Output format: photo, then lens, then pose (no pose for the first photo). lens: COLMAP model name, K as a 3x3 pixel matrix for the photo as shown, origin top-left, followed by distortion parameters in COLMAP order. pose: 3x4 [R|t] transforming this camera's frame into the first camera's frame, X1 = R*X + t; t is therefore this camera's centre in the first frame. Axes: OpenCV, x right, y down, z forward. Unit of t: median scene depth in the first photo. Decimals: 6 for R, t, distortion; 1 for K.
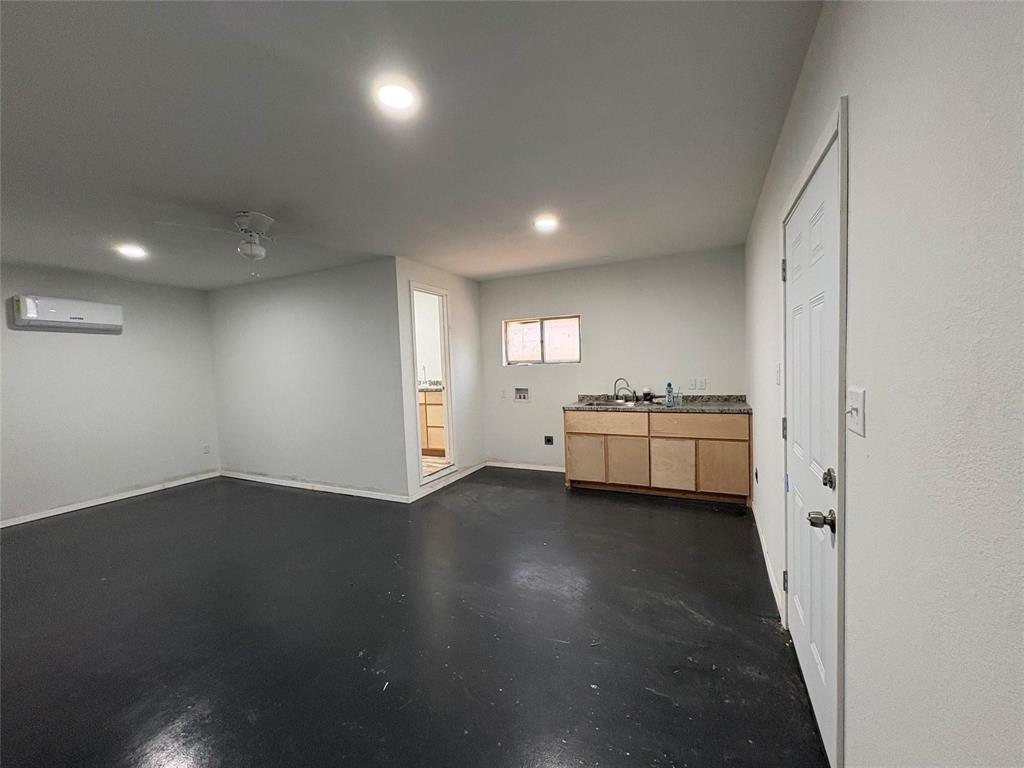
lens RADIAL K [[407.1, 0, 513.5], [0, 407.1, 382.6], [0, 0, 1]] dist [0.000215, 0.000230]
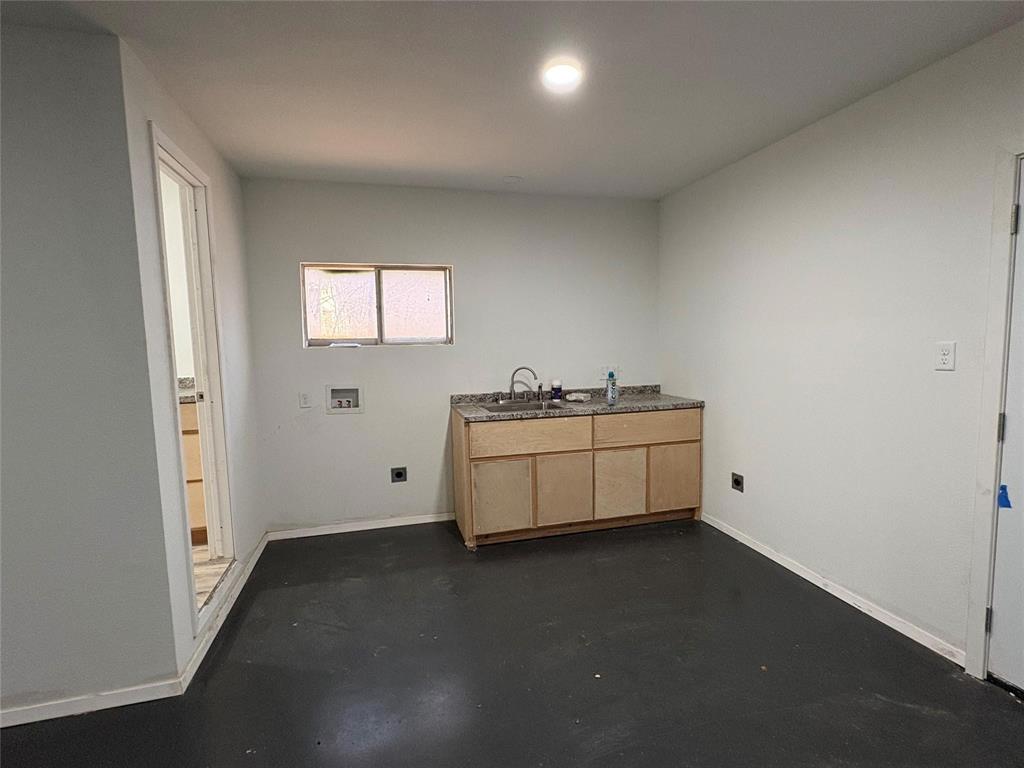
lens RADIAL K [[497.3, 0, 512.0], [0, 497.3, 384.0], [0, 0, 1]] dist [-0.002231, 0.000338]
pose [[0.761305, -0.038984, 0.647221, -0.352327], [0.024862, 0.999212, 0.030942, -0.010662], [-0.647917, -0.007465, 0.761674, 0.484875]]
